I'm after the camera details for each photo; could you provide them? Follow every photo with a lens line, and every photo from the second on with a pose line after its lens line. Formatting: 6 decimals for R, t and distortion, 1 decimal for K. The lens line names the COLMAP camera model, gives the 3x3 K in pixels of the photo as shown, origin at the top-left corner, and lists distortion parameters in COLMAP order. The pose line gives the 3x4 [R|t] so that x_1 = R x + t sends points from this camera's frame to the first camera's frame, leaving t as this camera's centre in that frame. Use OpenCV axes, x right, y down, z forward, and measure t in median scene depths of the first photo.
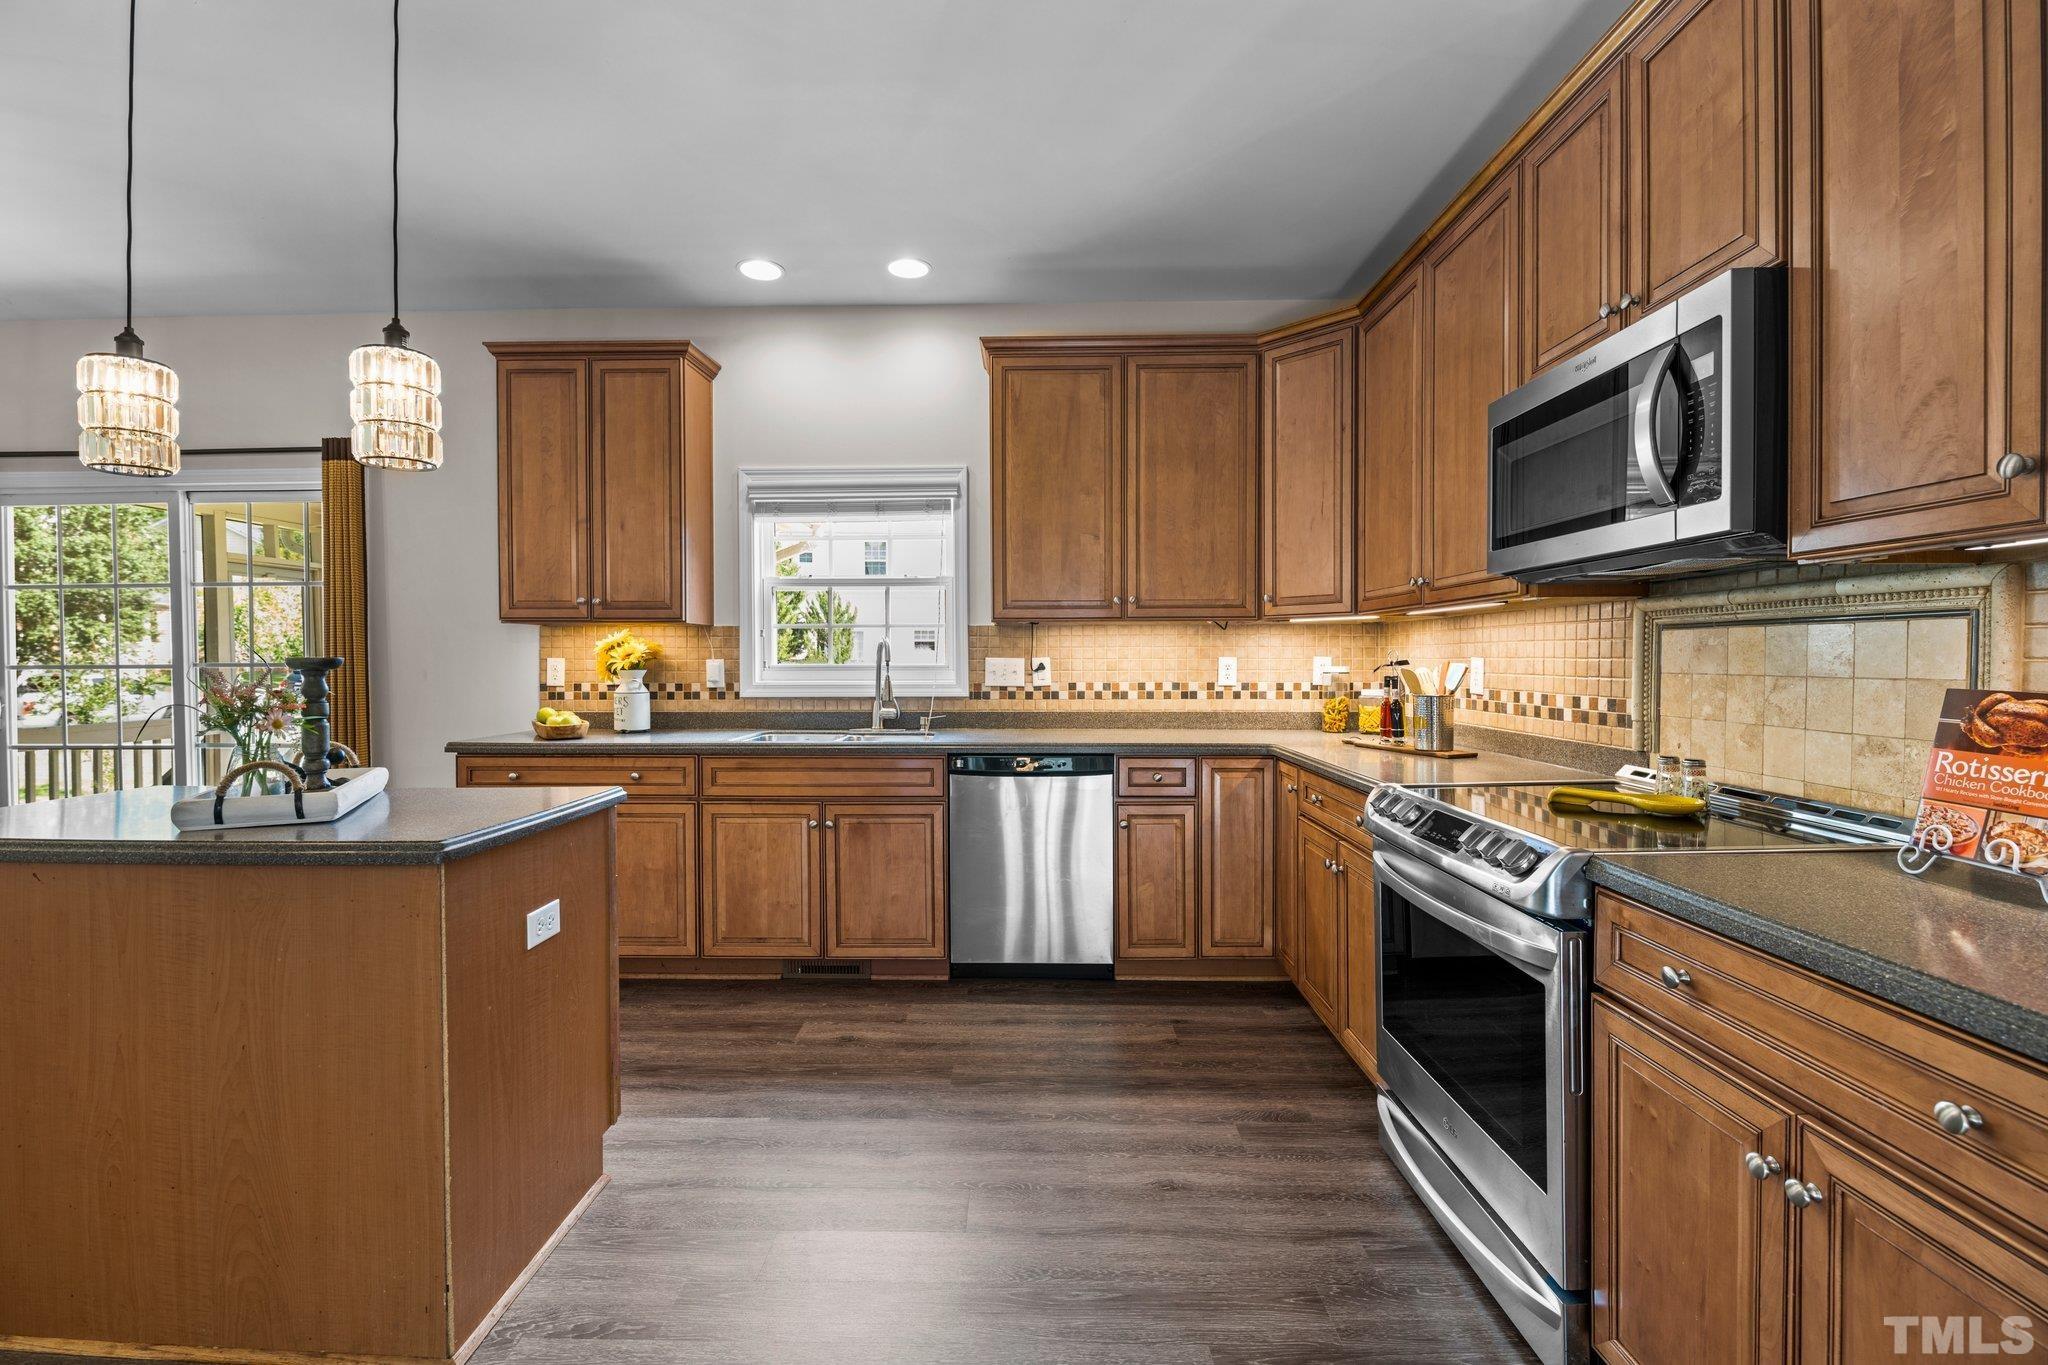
lens RADIAL K [[873.0, 0, 1024.0], [0, 873.0, 682.5], [0, 0, 1]] dist [-0.000533, -0.012742]
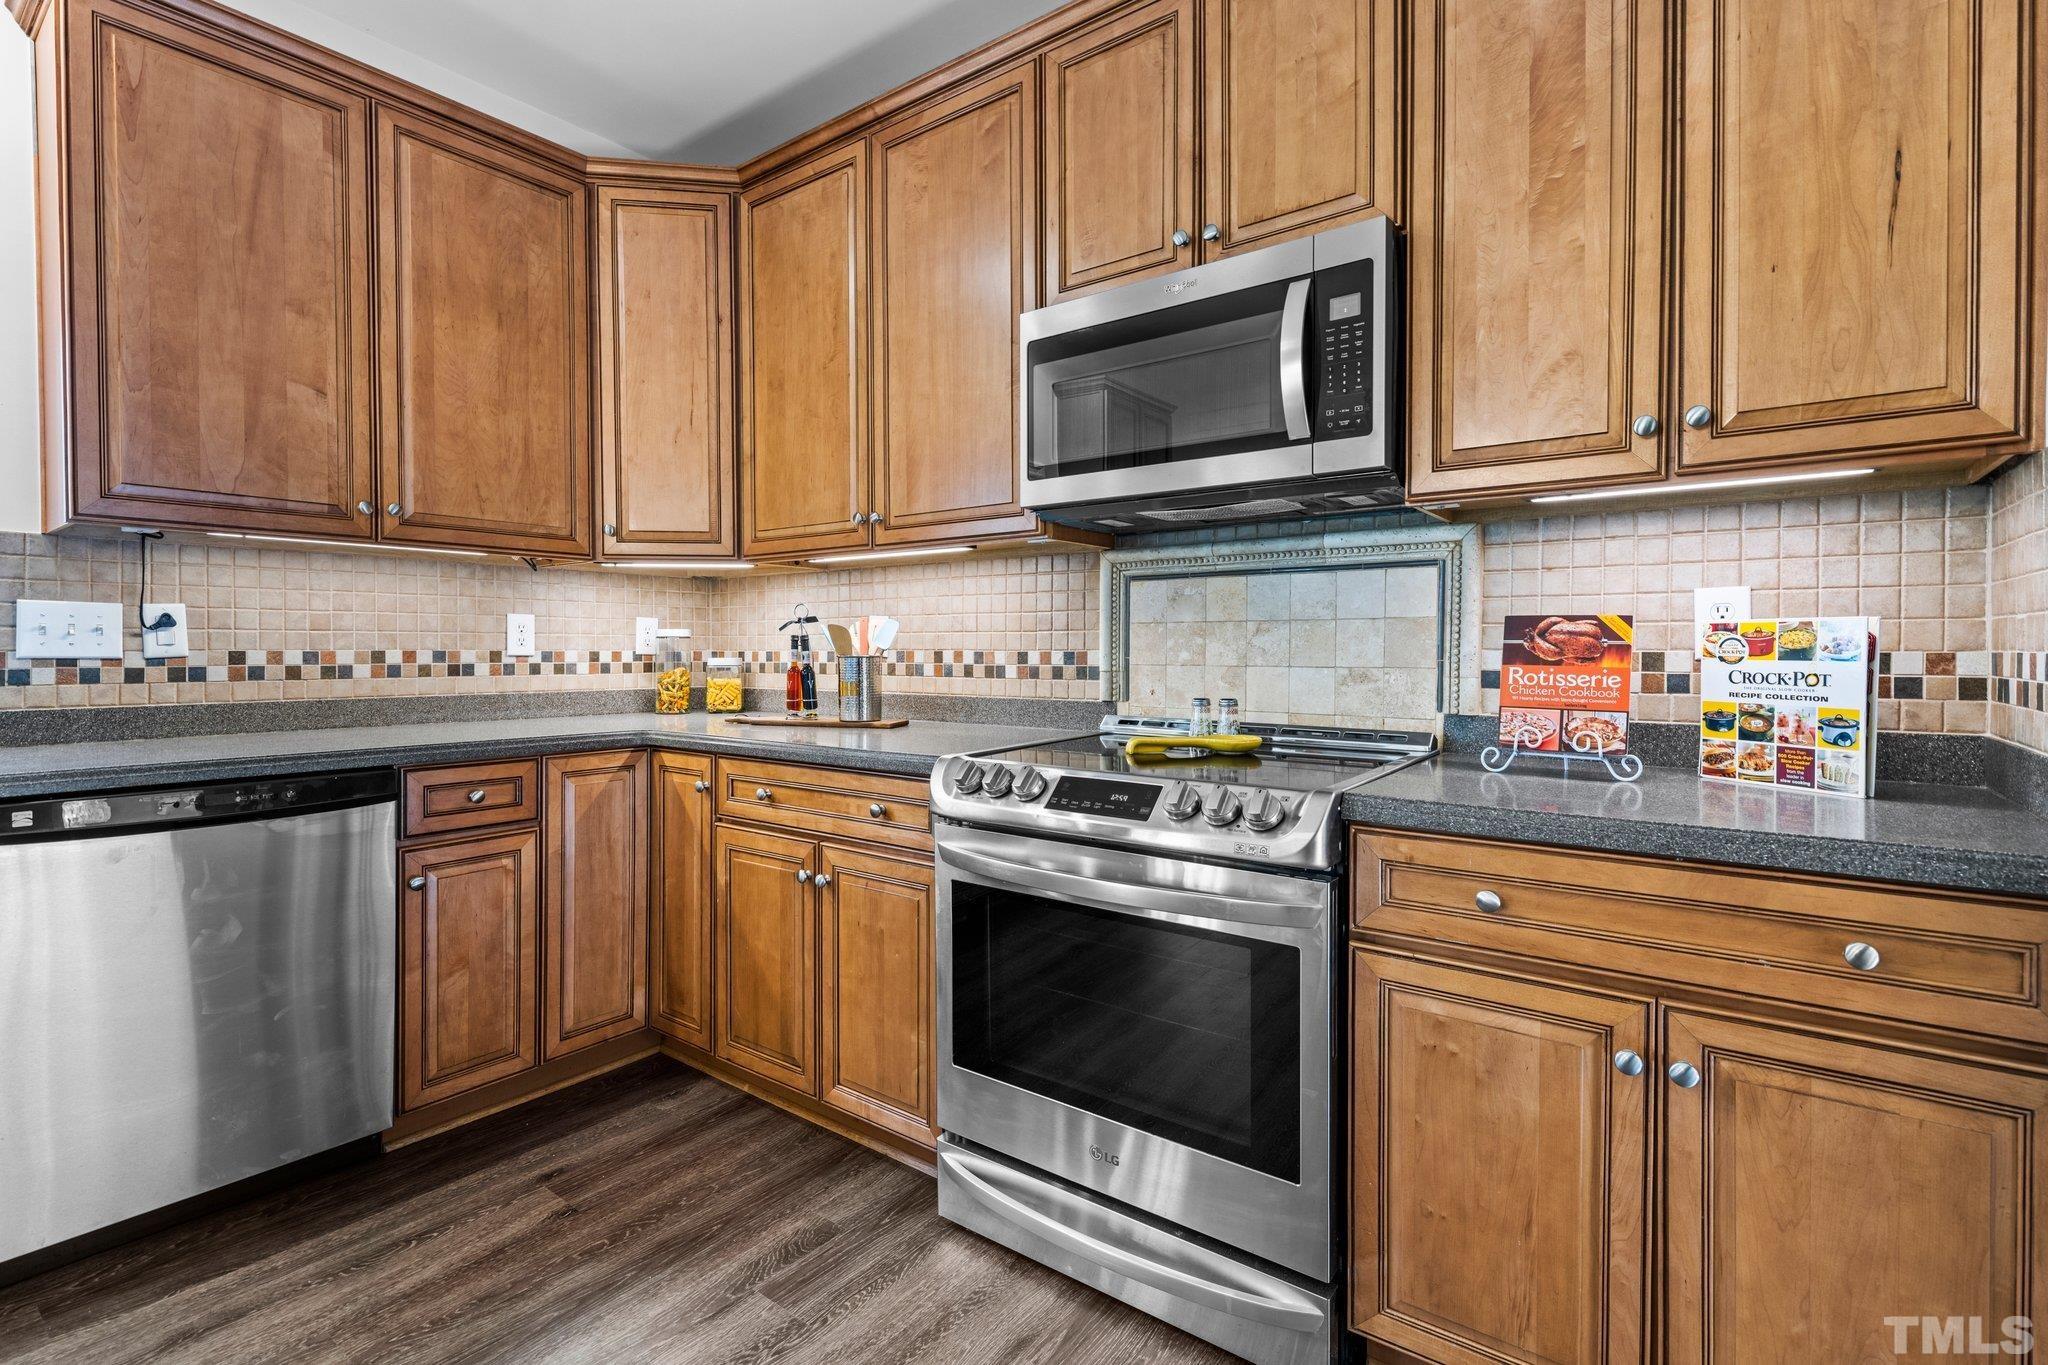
lens RADIAL K [[935.4, 0, 1021.3], [0, 935.4, 662.9], [0, 0, 1]] dist [0.003425, -0.012310]
pose [[0.591200, -0.008821, 0.806477, -0.152882], [0.020951, 0.999771, -0.004423, 0.024977], [-0.806253, 0.019511, 0.591249, 0.295453]]
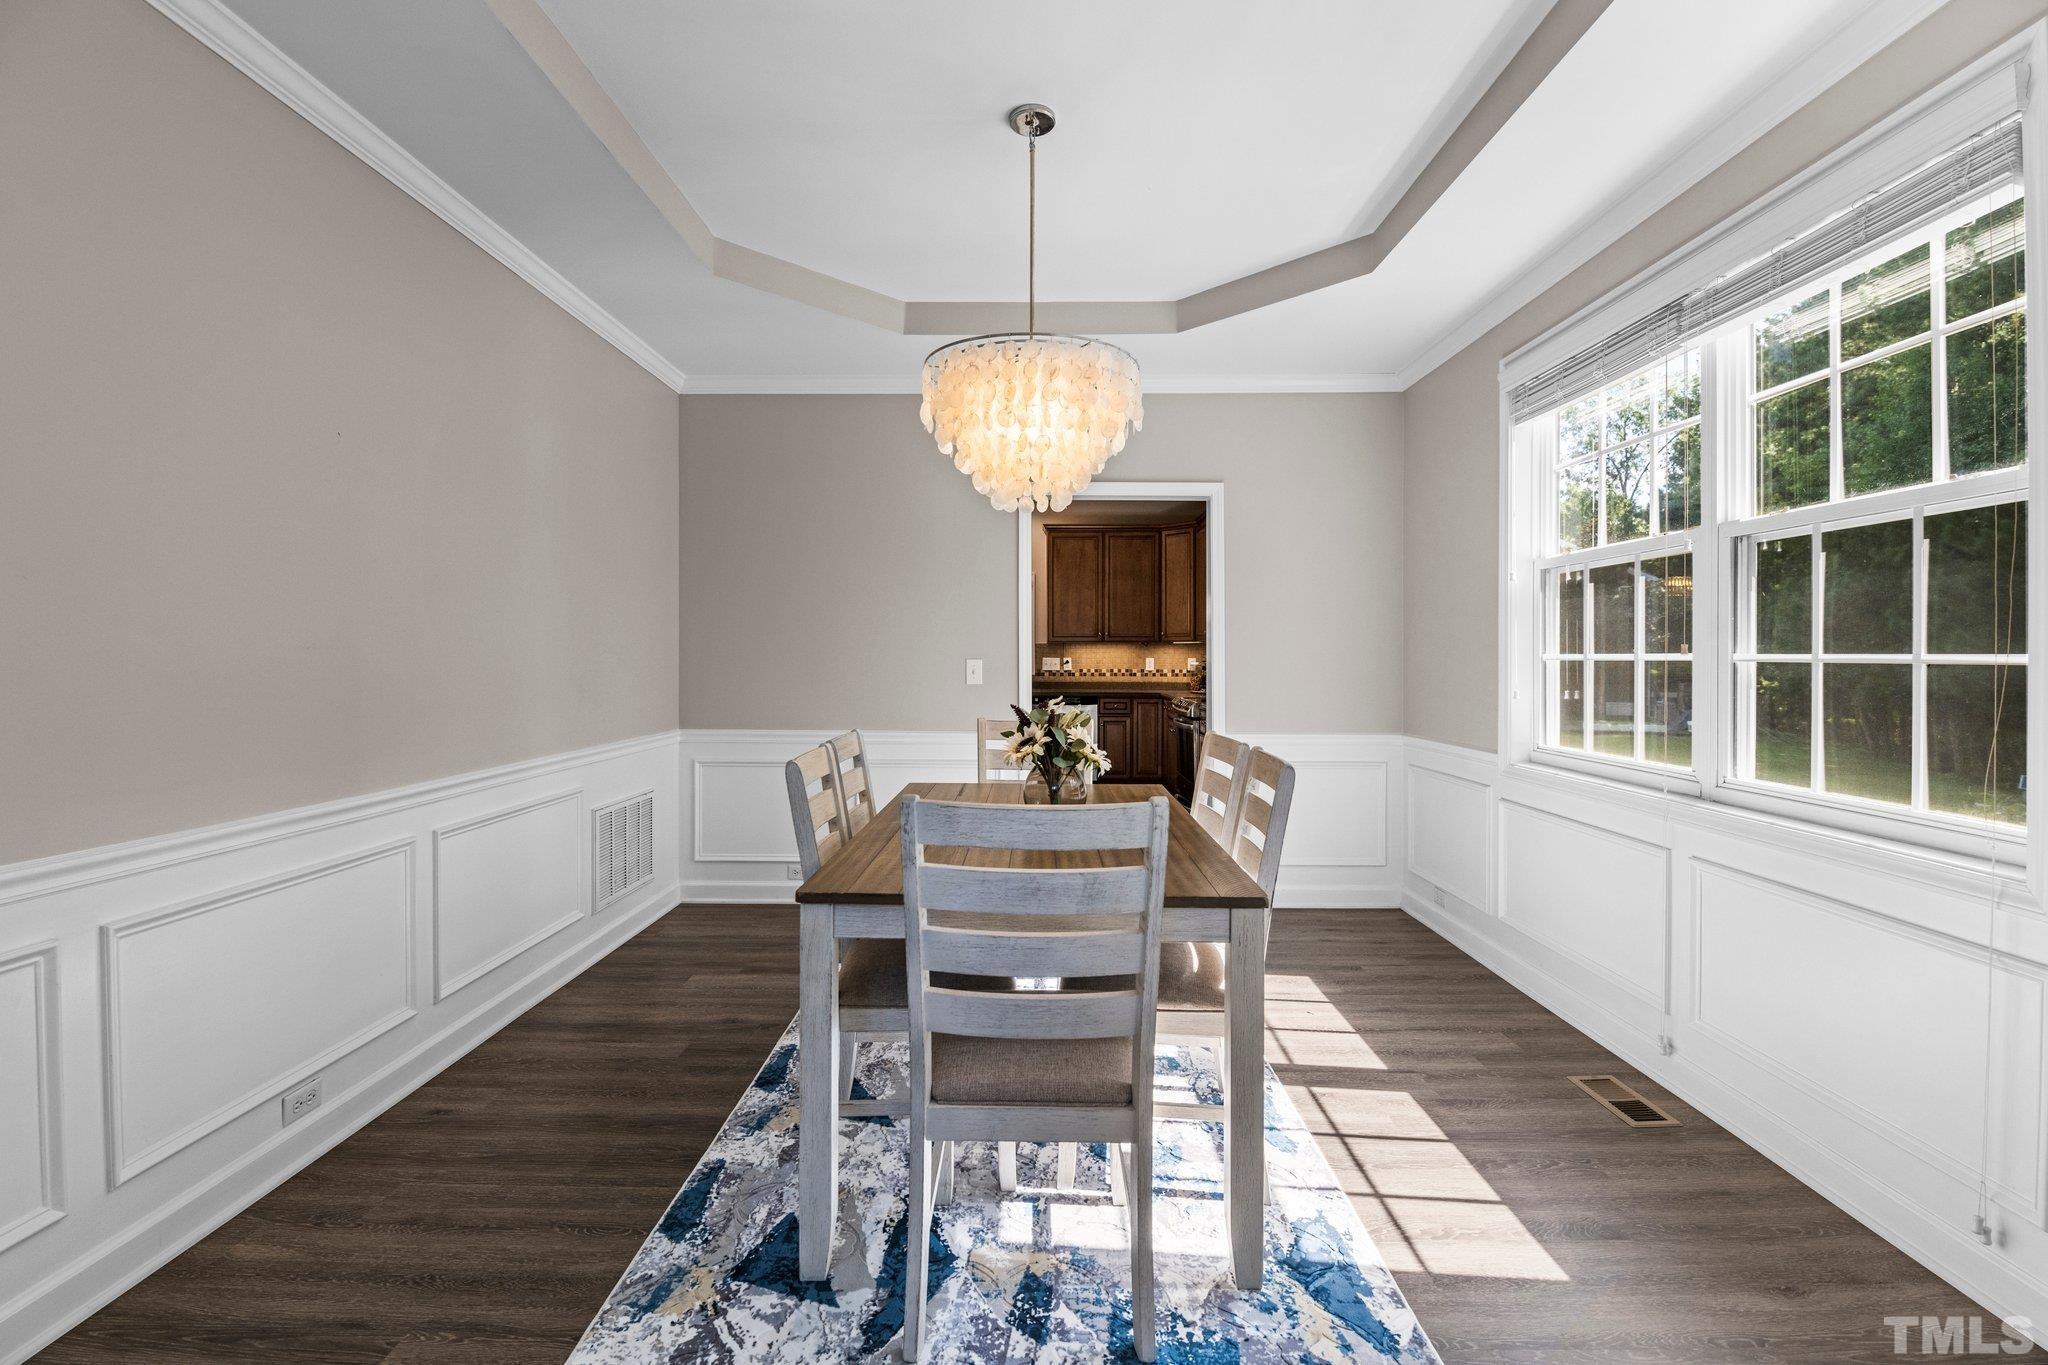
lens RADIAL K [[890.6, 0, 1019.9], [0, 890.6, 670.8], [0, 0, 1]] dist [-0.001276, -0.000115]
pose [[0.999974, 0.003647, -0.006292, -0.106505], [-0.003746, 0.999867, -0.015861, 0.050557], [0.006234, 0.015884, 0.999854, -1.564718]]
